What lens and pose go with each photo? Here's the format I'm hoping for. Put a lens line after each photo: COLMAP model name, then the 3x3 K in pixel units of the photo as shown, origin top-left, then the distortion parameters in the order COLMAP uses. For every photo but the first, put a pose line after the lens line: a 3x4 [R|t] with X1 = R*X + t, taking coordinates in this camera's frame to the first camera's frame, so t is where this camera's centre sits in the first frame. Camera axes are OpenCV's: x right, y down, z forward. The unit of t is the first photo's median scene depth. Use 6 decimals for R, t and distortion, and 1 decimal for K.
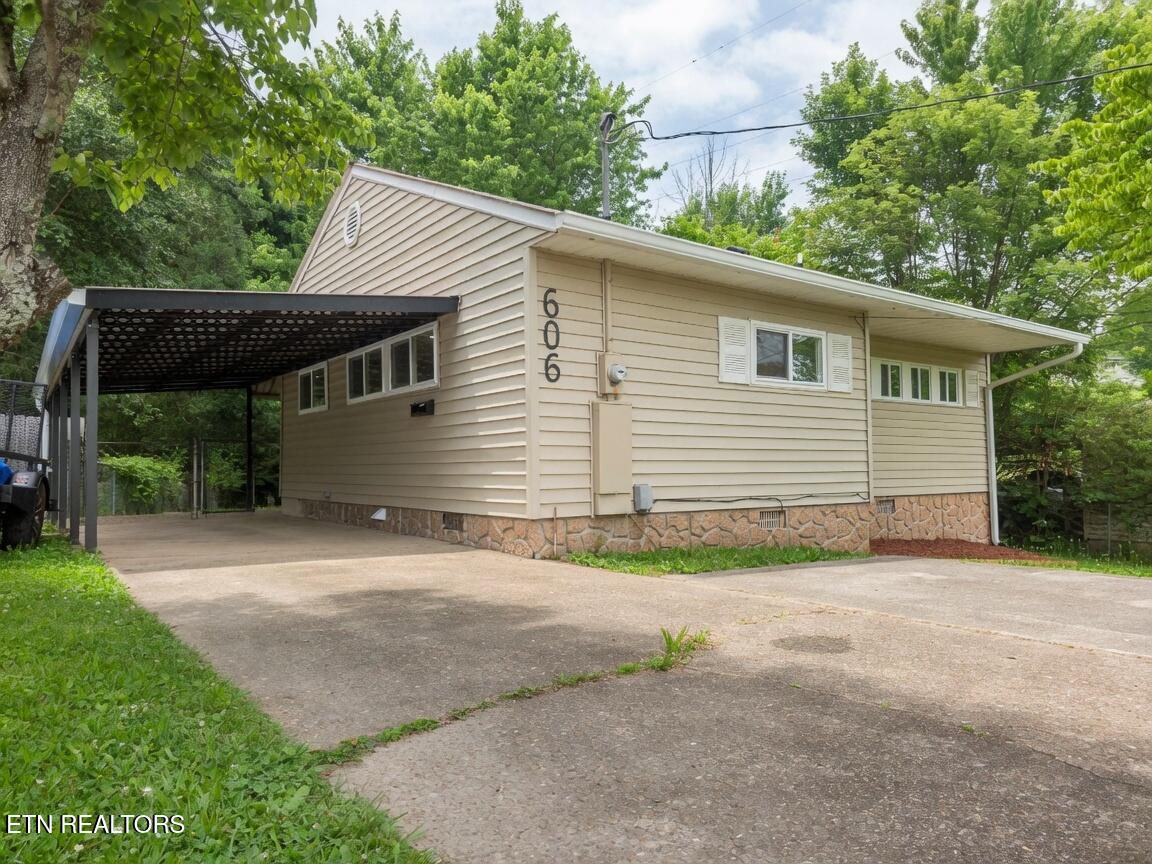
lens RADIAL K [[776.9, 0, 580.1], [0, 776.9, 440.4], [0, 0, 1]] dist [0.060406, -0.041503]
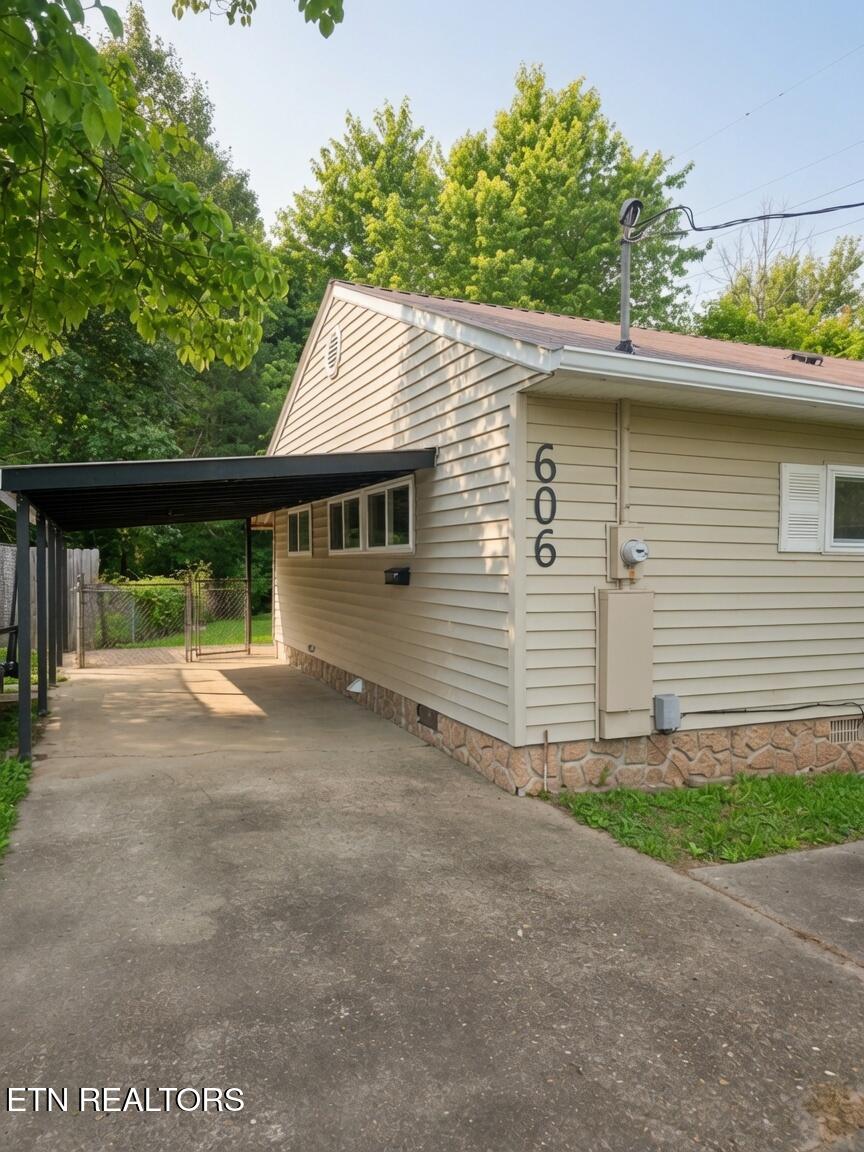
lens RADIAL K [[776.9, 0, 425.6], [0, 776.9, 577.4], [0, 0, 1]] dist [0.060406, -0.041503]
pose [[0.974248, 0.019615, -0.224624, 0.012999], [-0.006610, 0.998265, 0.058506, -0.064419], [0.225381, -0.055515, 0.972688, 0.131347]]
